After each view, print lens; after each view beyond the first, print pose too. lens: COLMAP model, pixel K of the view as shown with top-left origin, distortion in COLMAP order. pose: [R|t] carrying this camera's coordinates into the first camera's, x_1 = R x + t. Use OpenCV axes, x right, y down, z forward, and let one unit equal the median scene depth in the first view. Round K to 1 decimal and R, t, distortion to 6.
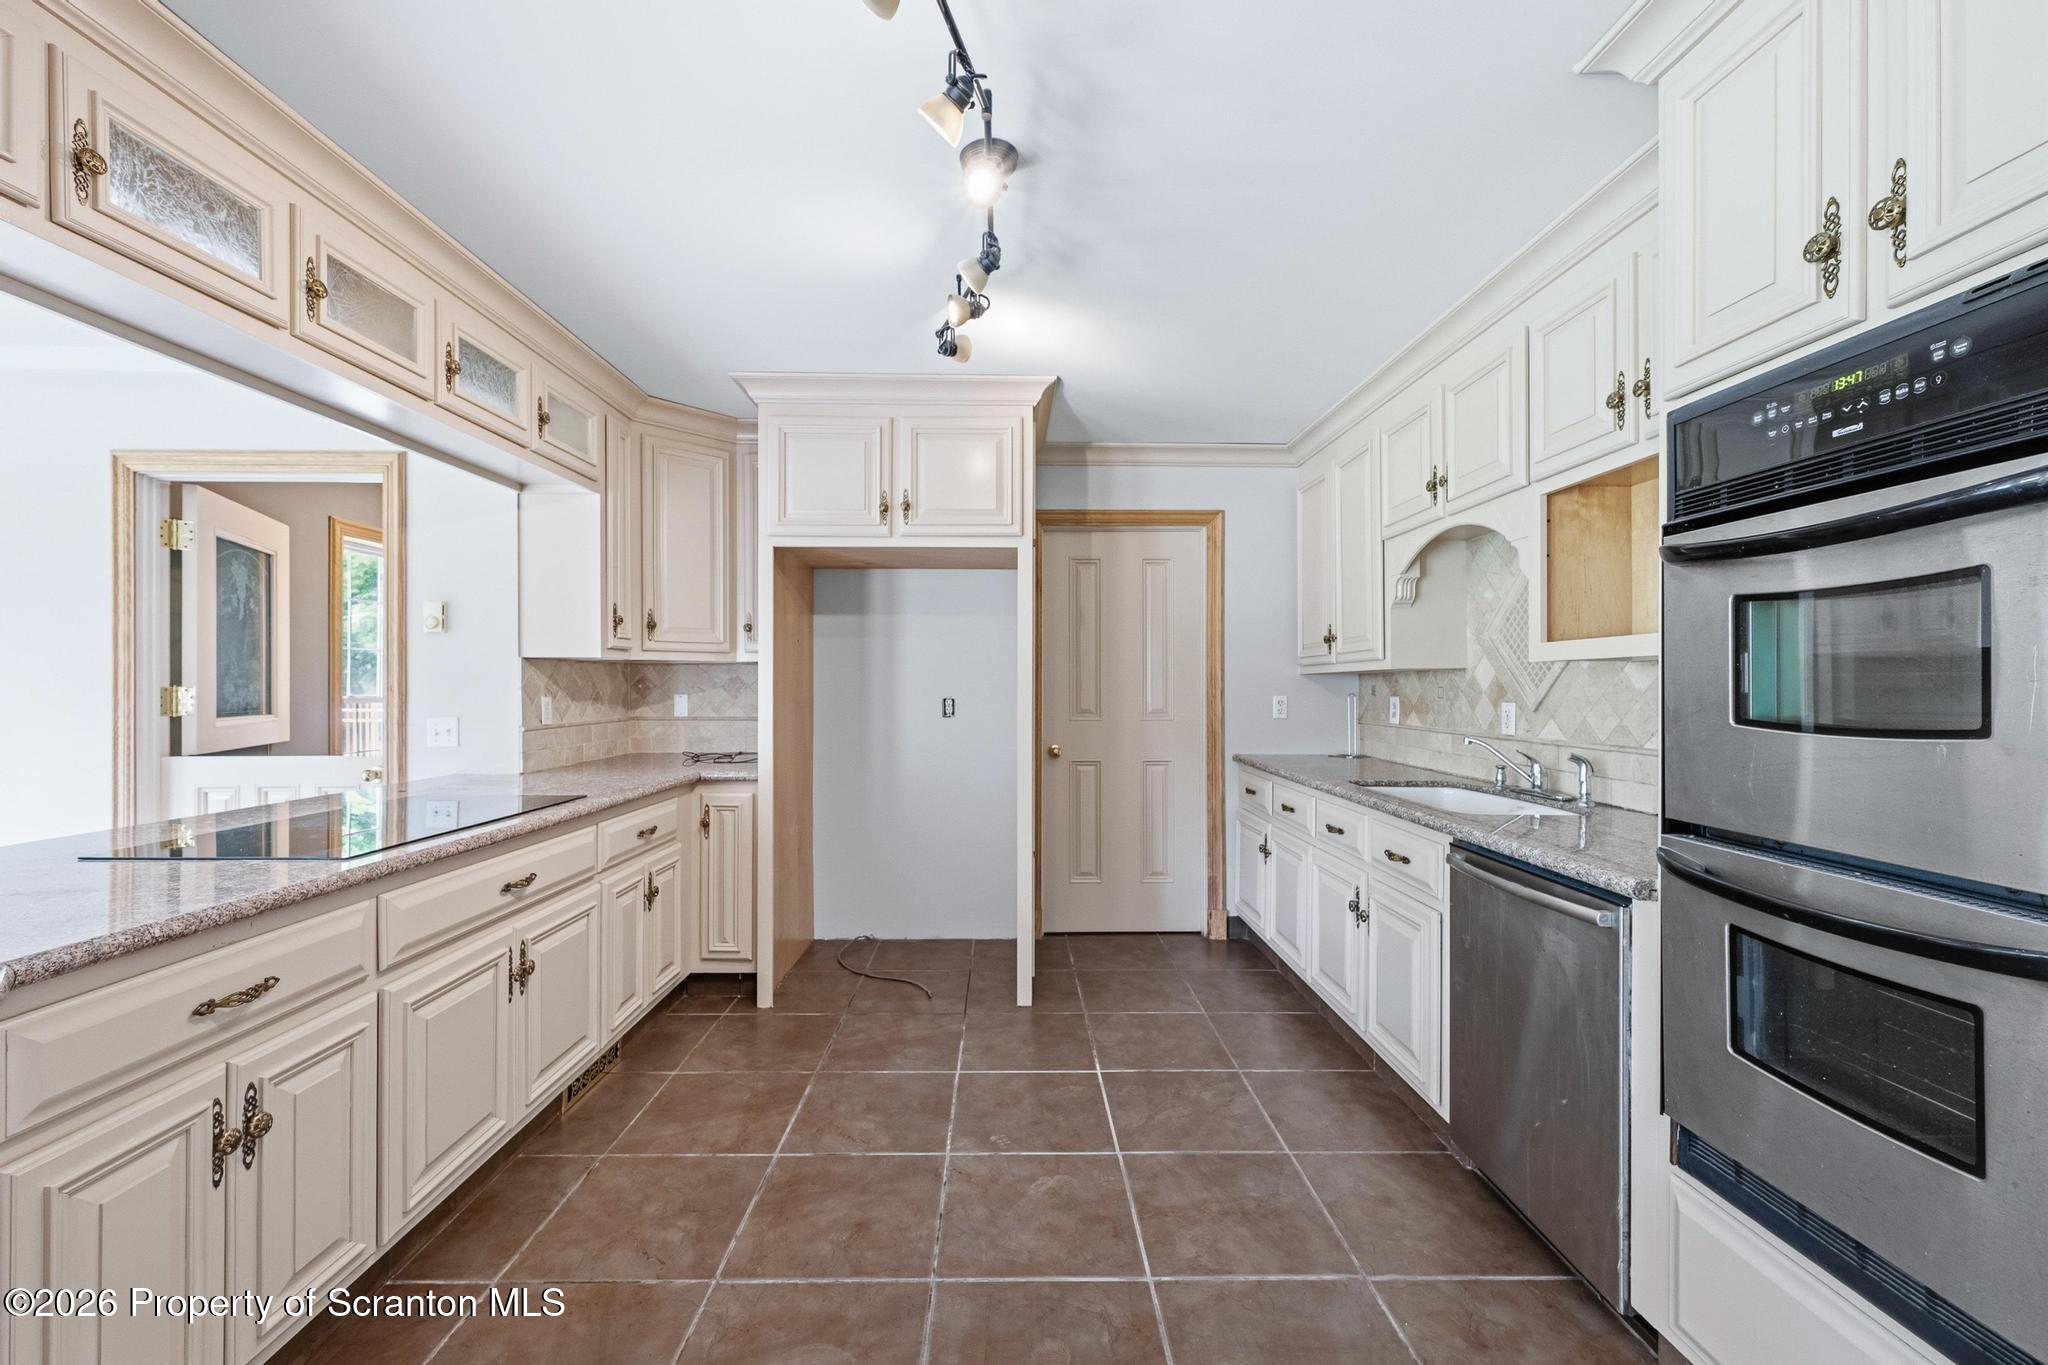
lens RADIAL K [[793.9, 0, 1023.0], [0, 793.9, 686.5], [0, 0, 1]] dist [0.002213, -0.000406]
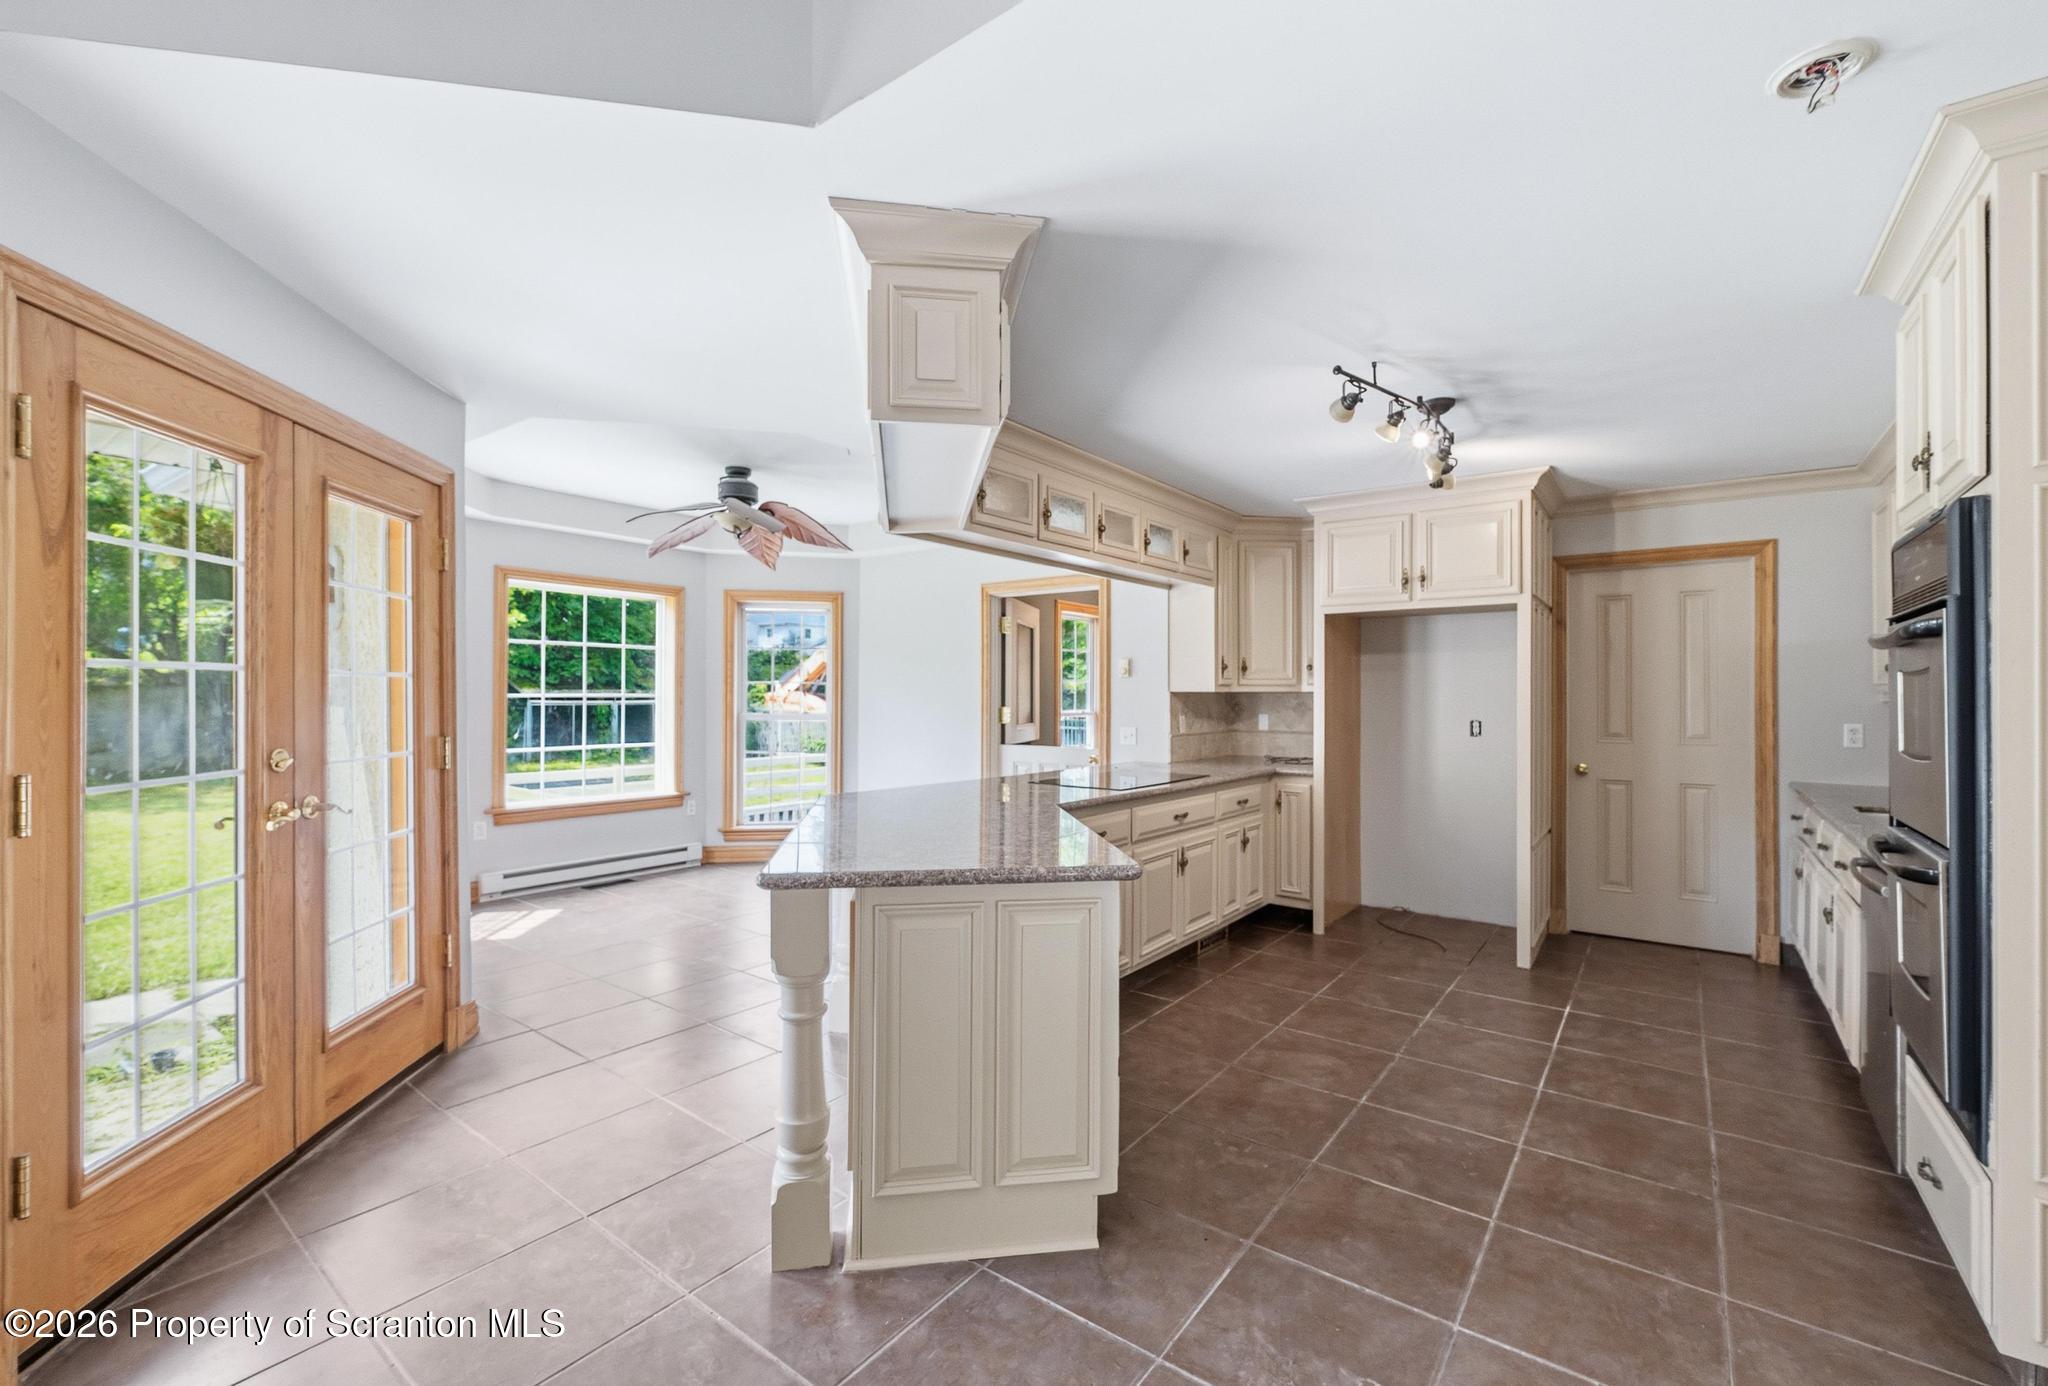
lens RADIAL K [[830.3, 0, 1030.2], [0, 830.3, 698.6], [0, 0, 1]] dist [-0.000308, 0.000066]
pose [[0.775875, 0.000344, -0.630887, 0.214622], [-0.001289, 0.999999, -0.001040, -0.019872], [0.630885, 0.001620, 0.775874, -0.487834]]
